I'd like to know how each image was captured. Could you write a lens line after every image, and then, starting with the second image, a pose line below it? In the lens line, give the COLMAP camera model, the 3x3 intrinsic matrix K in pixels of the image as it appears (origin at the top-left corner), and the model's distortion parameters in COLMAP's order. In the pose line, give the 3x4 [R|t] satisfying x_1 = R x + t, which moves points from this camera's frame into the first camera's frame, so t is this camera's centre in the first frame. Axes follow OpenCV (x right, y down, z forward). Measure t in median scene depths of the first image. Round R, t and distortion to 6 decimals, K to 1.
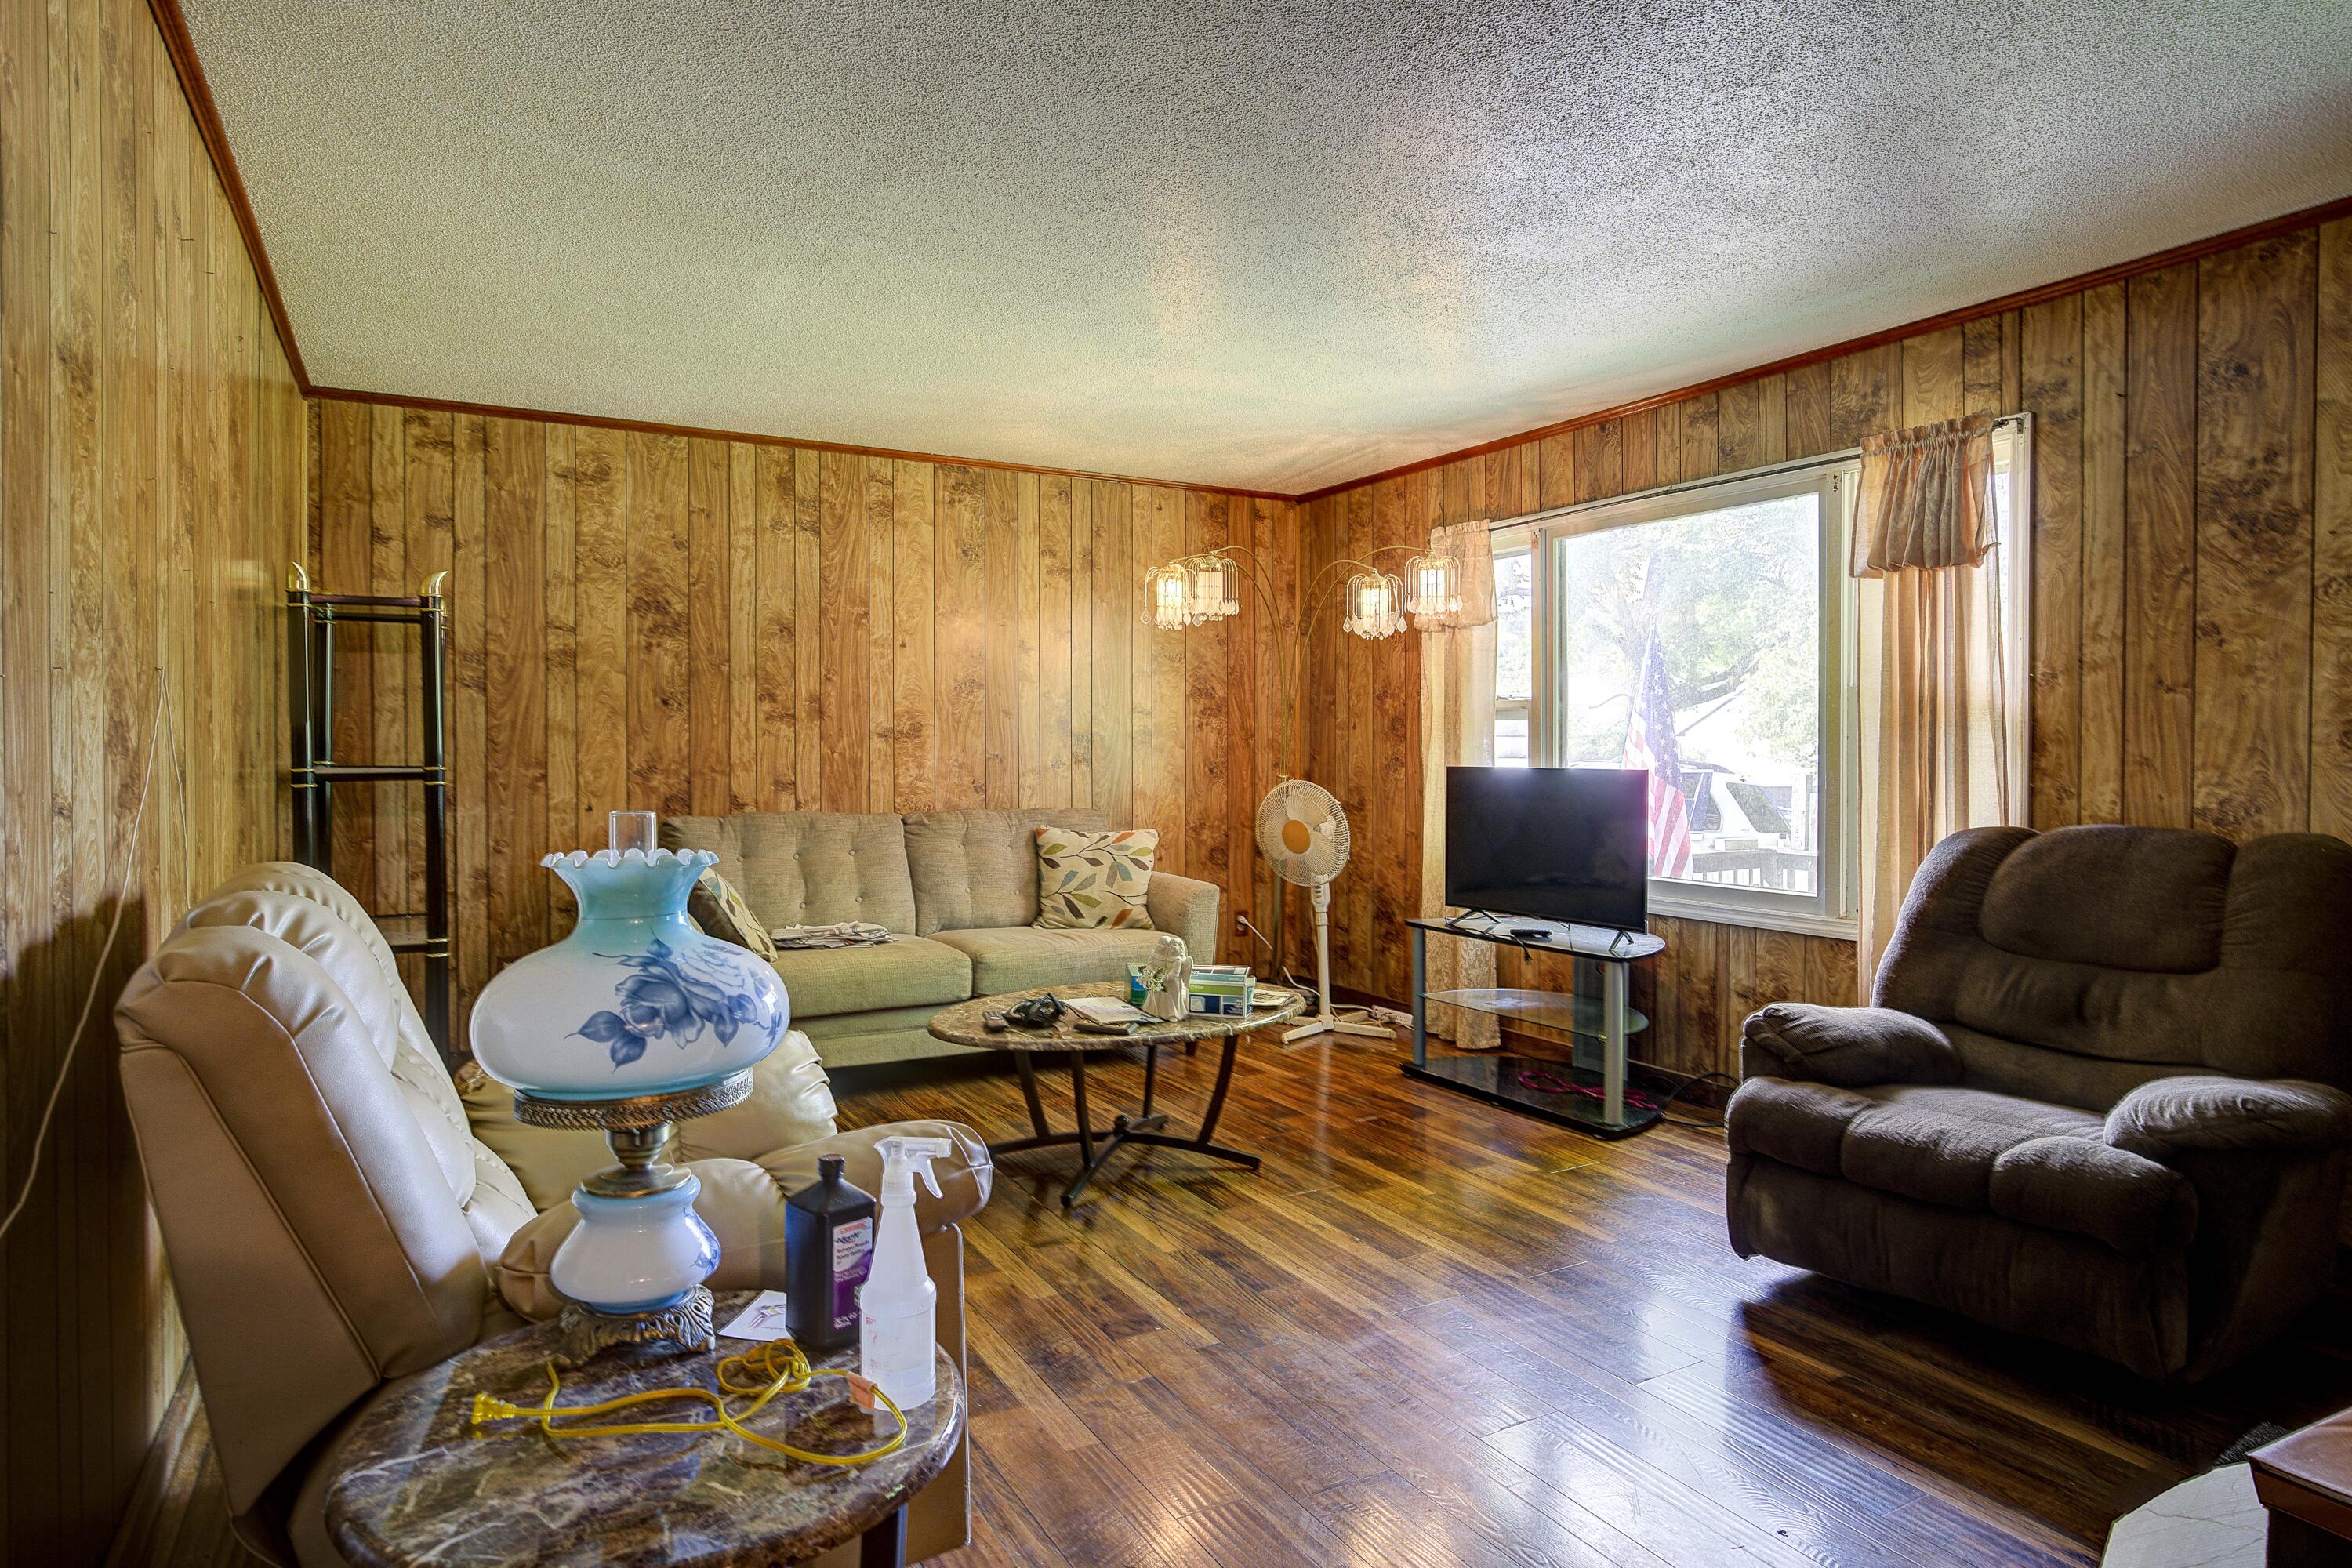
lens RADIAL K [[1341.1, 0, 1191.3], [0, 1341.1, 754.1], [0, 0, 1]] dist [-0.041338, 0.038471]
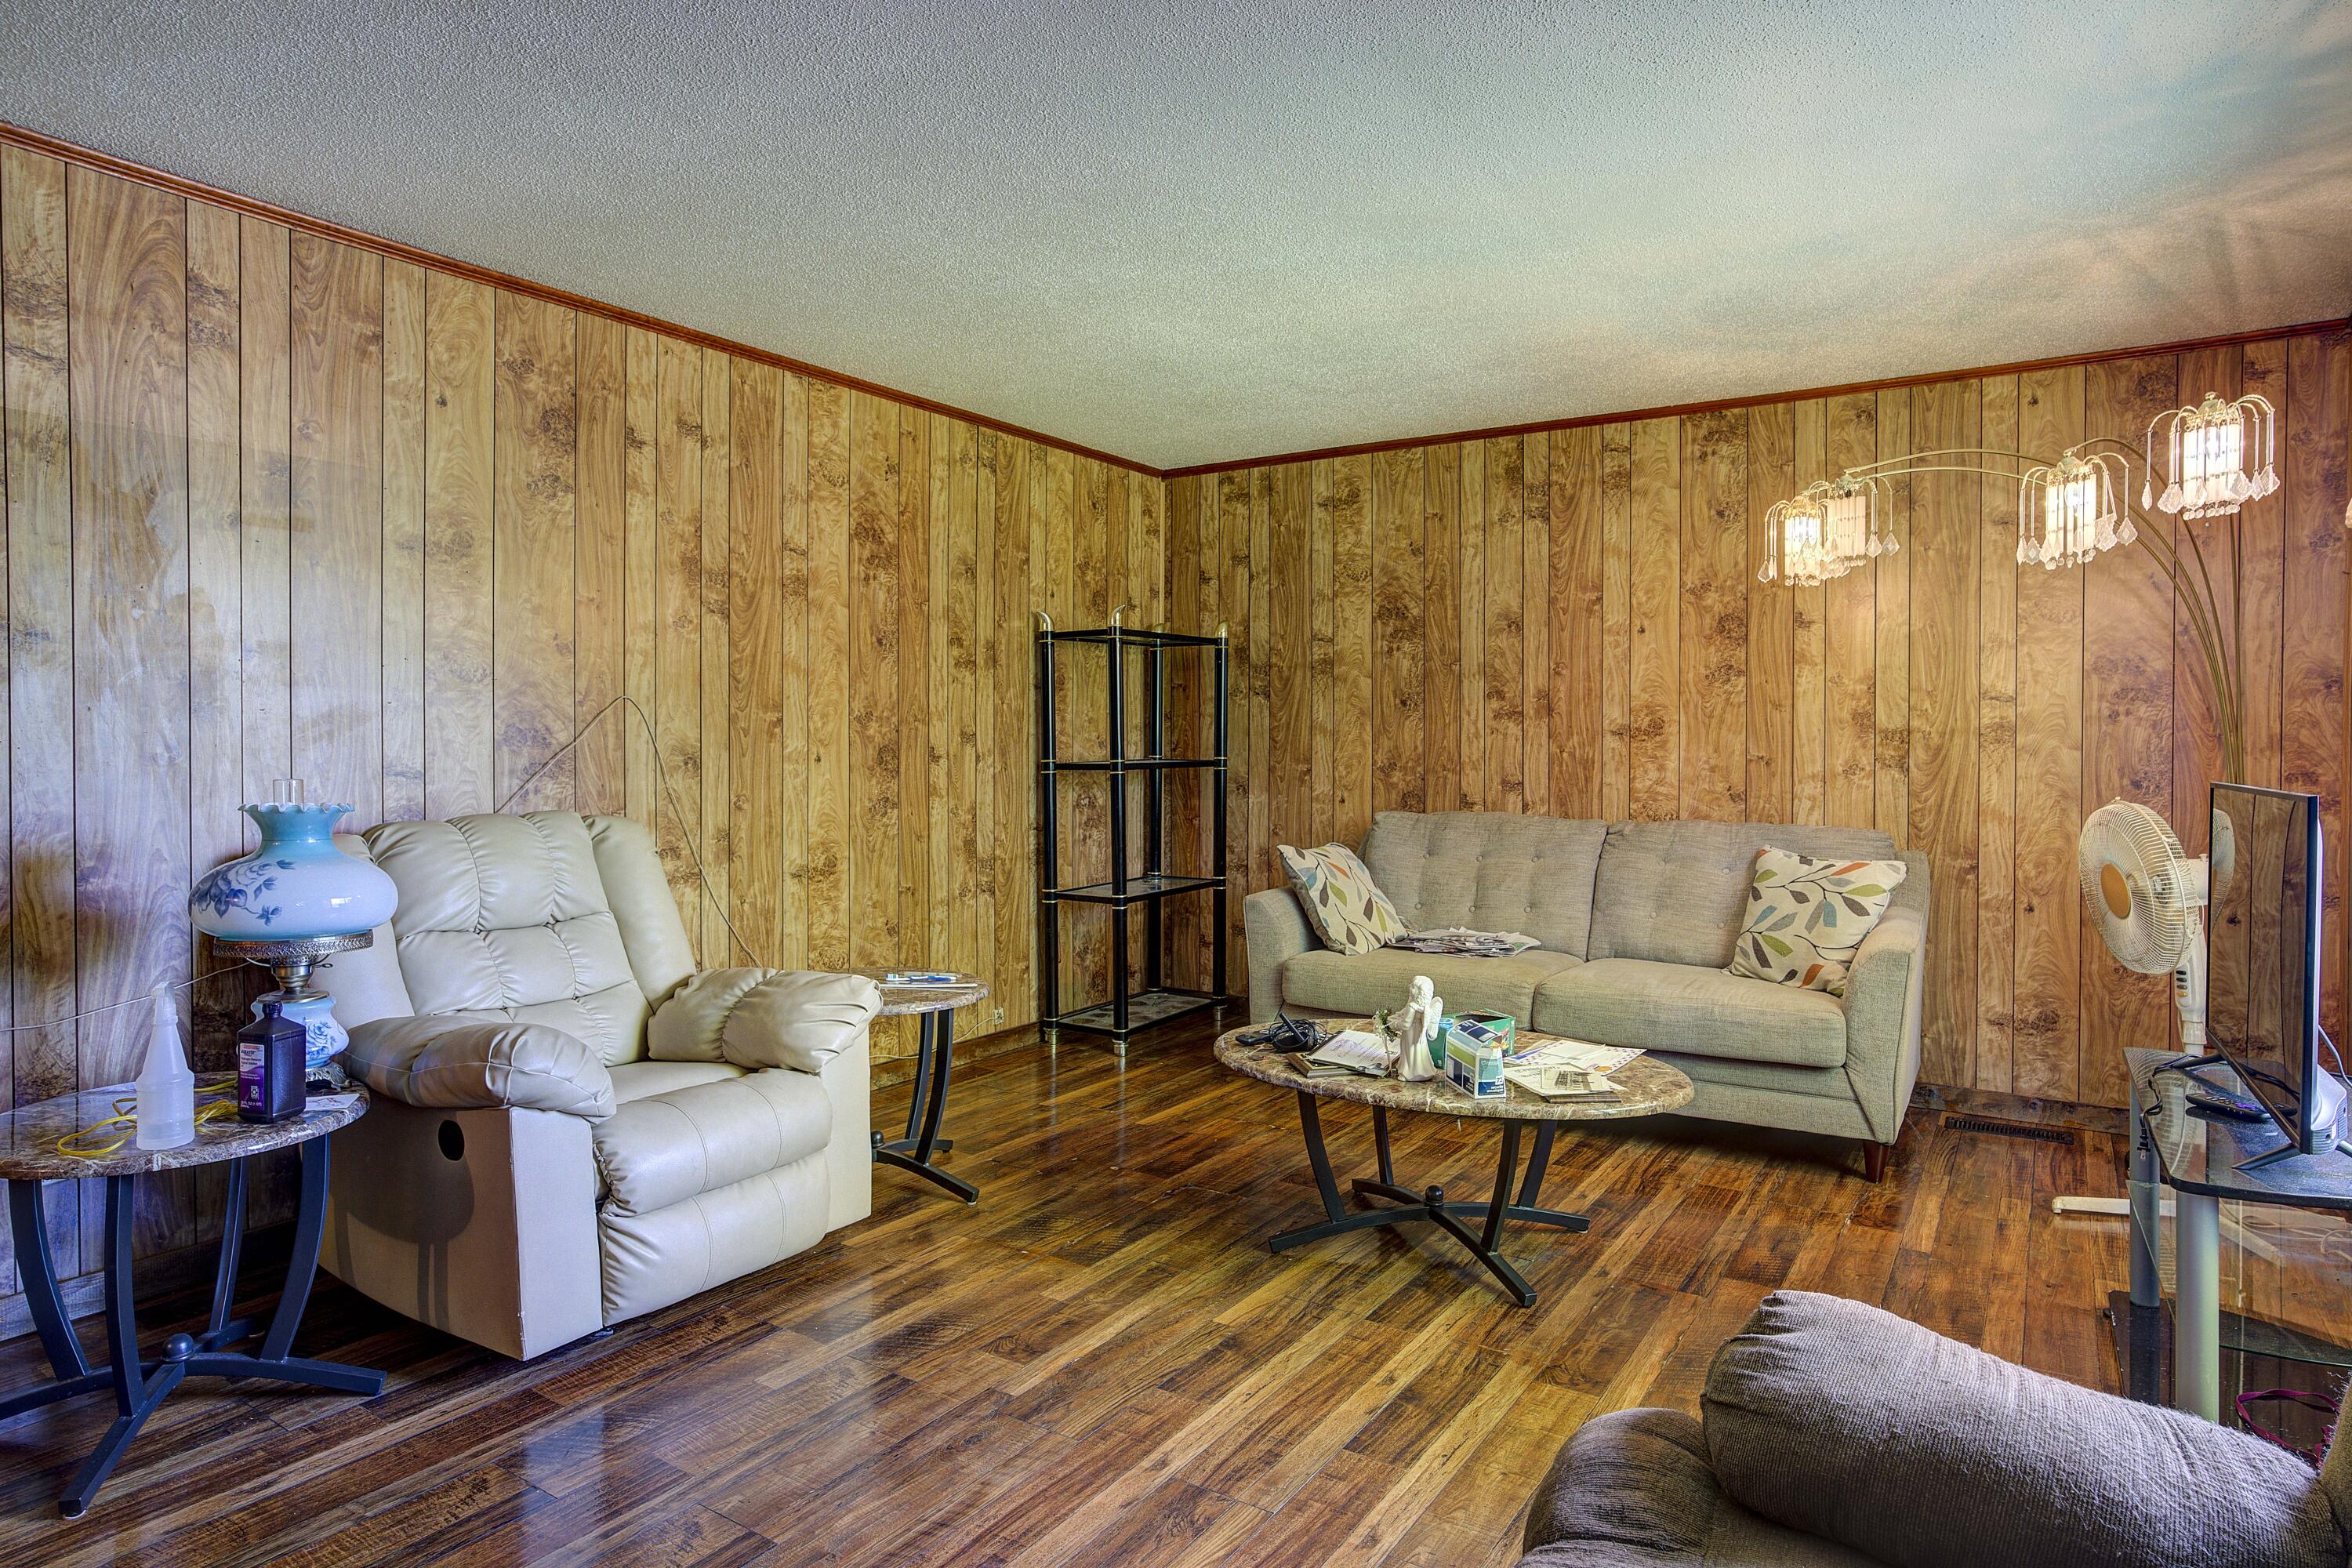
lens RADIAL K [[1341.1, 0, 1191.3], [0, 1341.1, 754.1], [0, 0, 1]] dist [-0.041338, 0.038471]
pose [[0.458596, 0.007324, -0.888615, 0.472030], [-0.008802, 0.999954, 0.003699, -0.000889], [0.888602, 0.006125, 0.458639, 0.368446]]
